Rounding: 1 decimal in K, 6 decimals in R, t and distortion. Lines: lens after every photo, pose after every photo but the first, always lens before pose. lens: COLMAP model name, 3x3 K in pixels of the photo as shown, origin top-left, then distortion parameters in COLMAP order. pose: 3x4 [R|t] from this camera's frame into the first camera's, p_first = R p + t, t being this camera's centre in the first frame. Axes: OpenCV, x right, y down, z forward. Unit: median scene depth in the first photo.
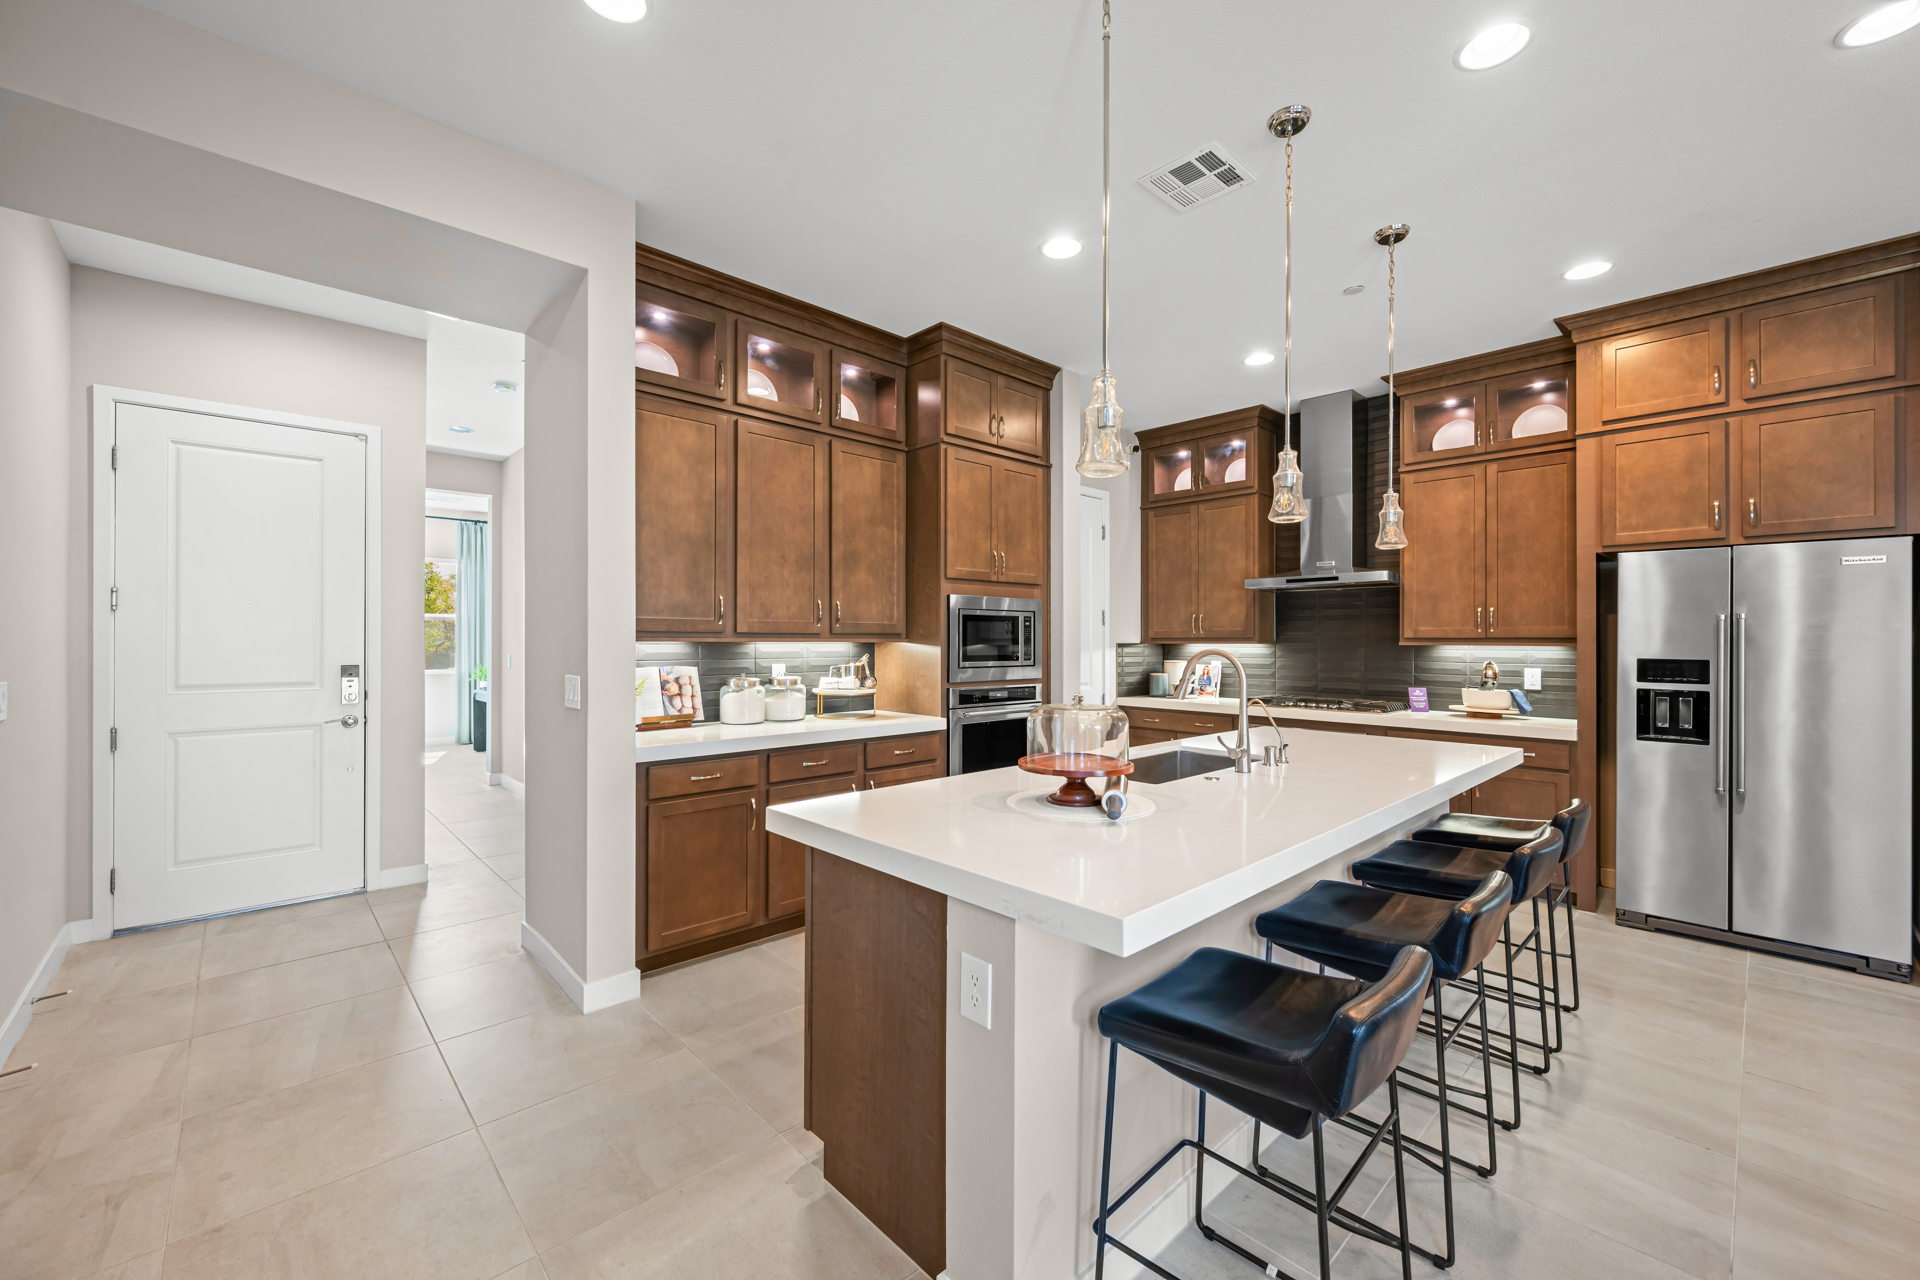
lens RADIAL K [[758.3, 0, 961.8], [0, 758.3, 636.8], [0, 0, 1]] dist [0.000359, -0.000030]
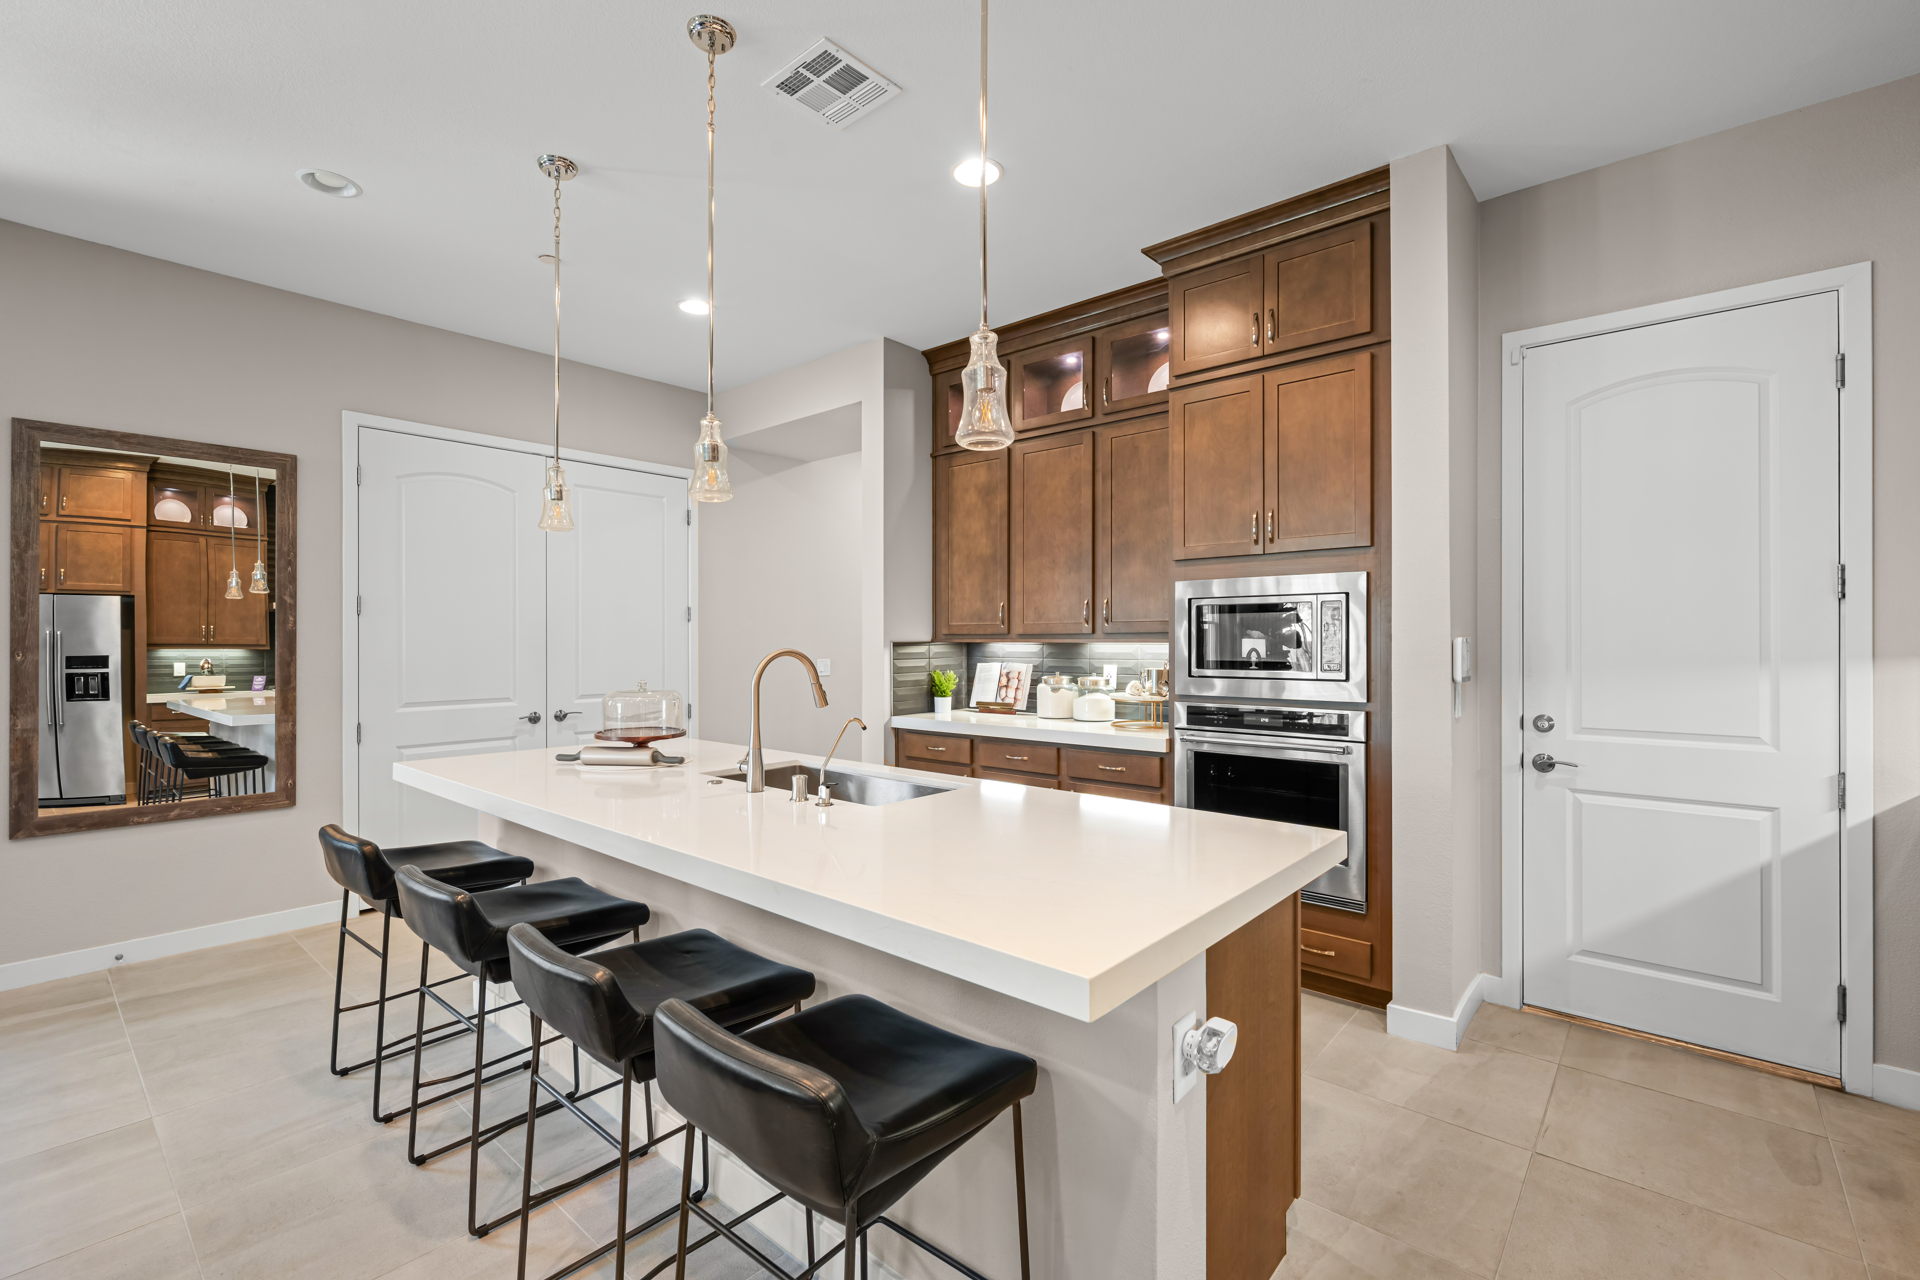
lens RADIAL K [[831.3, 0, 953.3], [0, 831.3, 643.6], [0, 0, 1]] dist [-0.001805, -0.000422]
pose [[0.097483, -0.000067, -0.995237, 0.804819], [0.004521, 0.999990, 0.000376, 0.006470], [0.995227, -0.004537, 0.097482, 0.679843]]
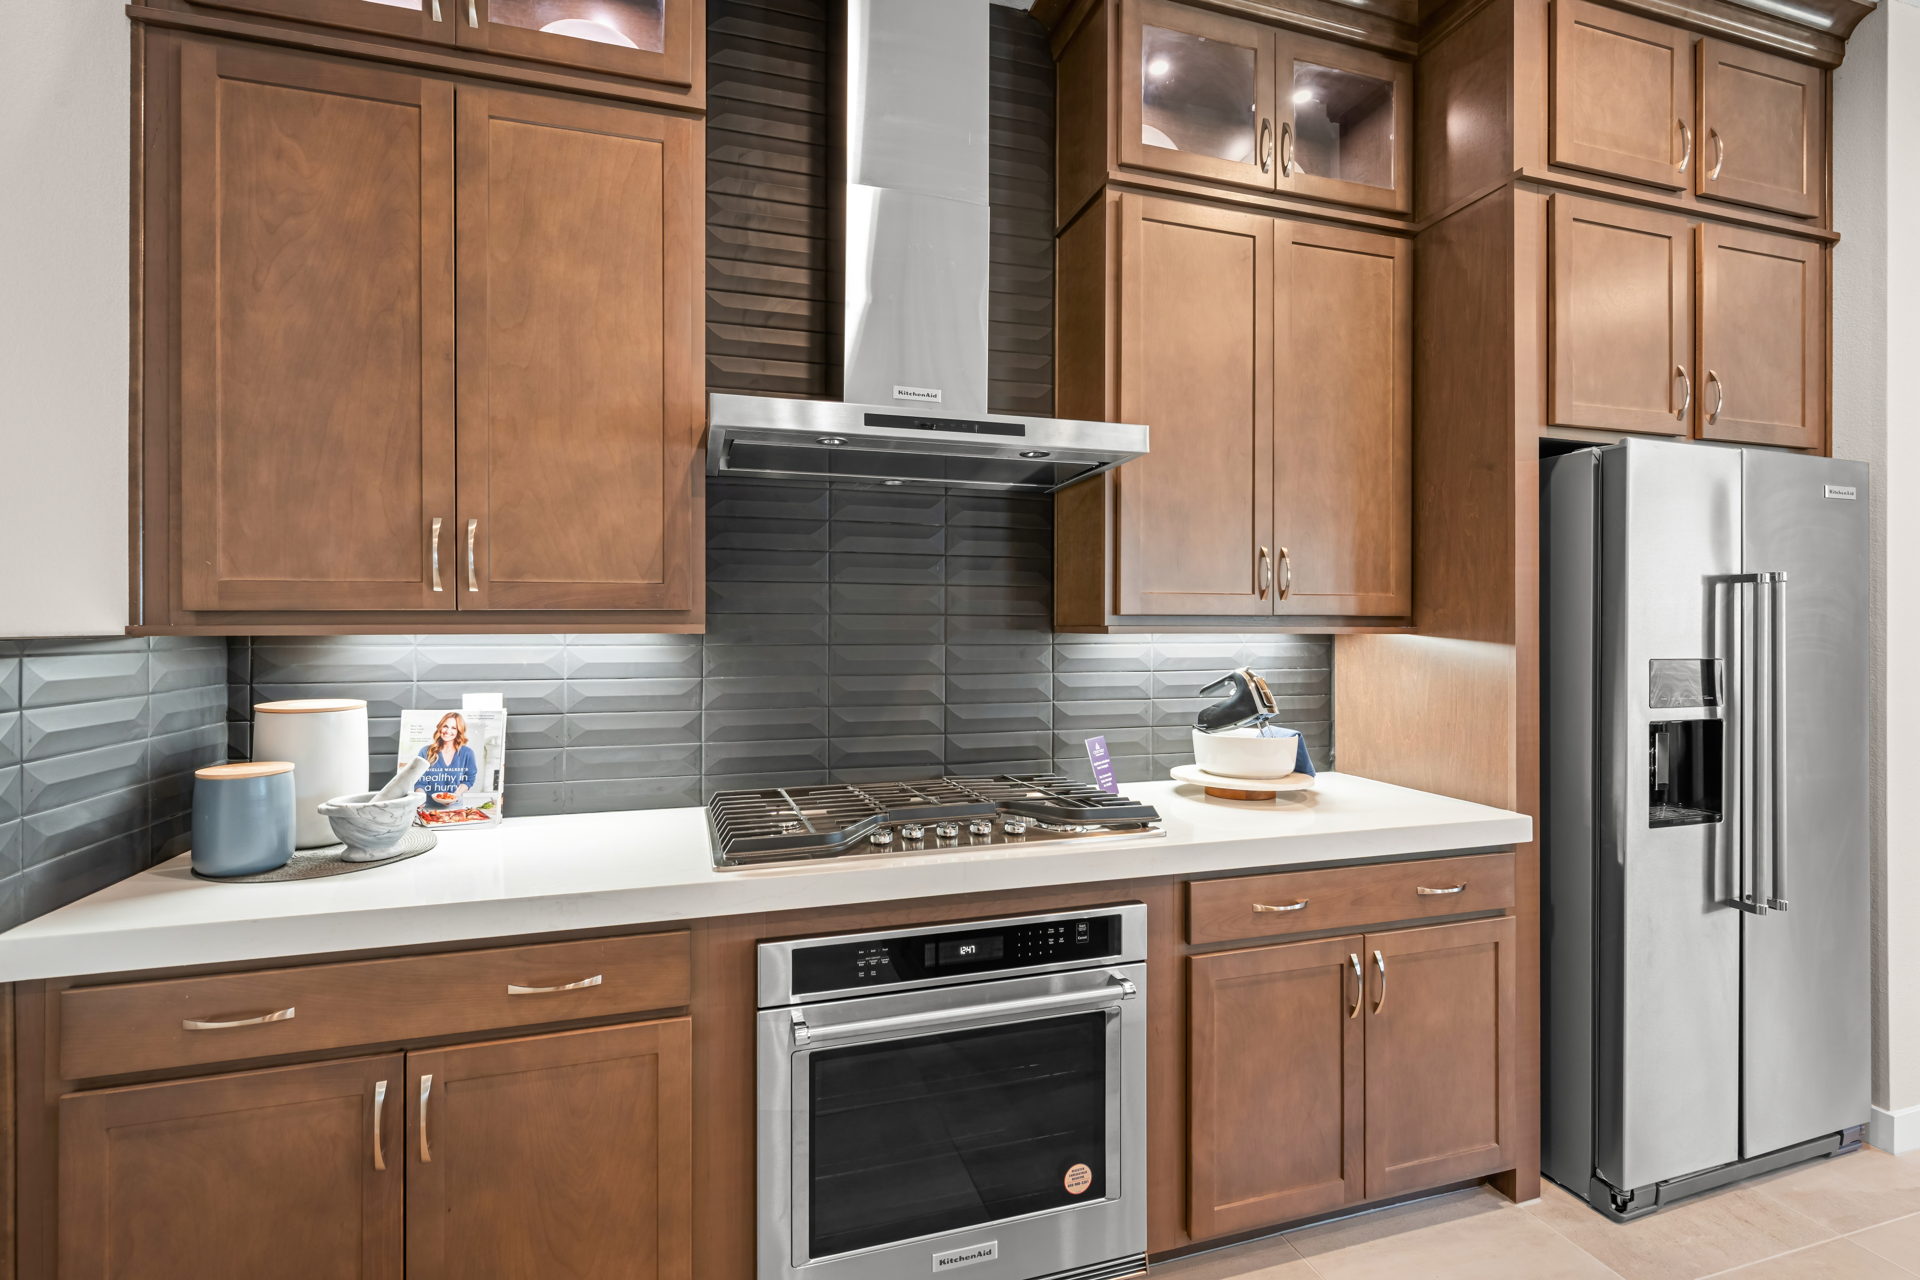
lens RADIAL K [[831.3, 0, 932.6], [0, 831.3, 624.3], [0, 0, 1]] dist [-0.001805, -0.000422]
pose [[0.446309, -0.000376, 0.894879, 0.186111], [-0.003410, 0.999992, 0.002121, 0.006190], [-0.894872, -0.003998, 0.446304, 1.015922]]
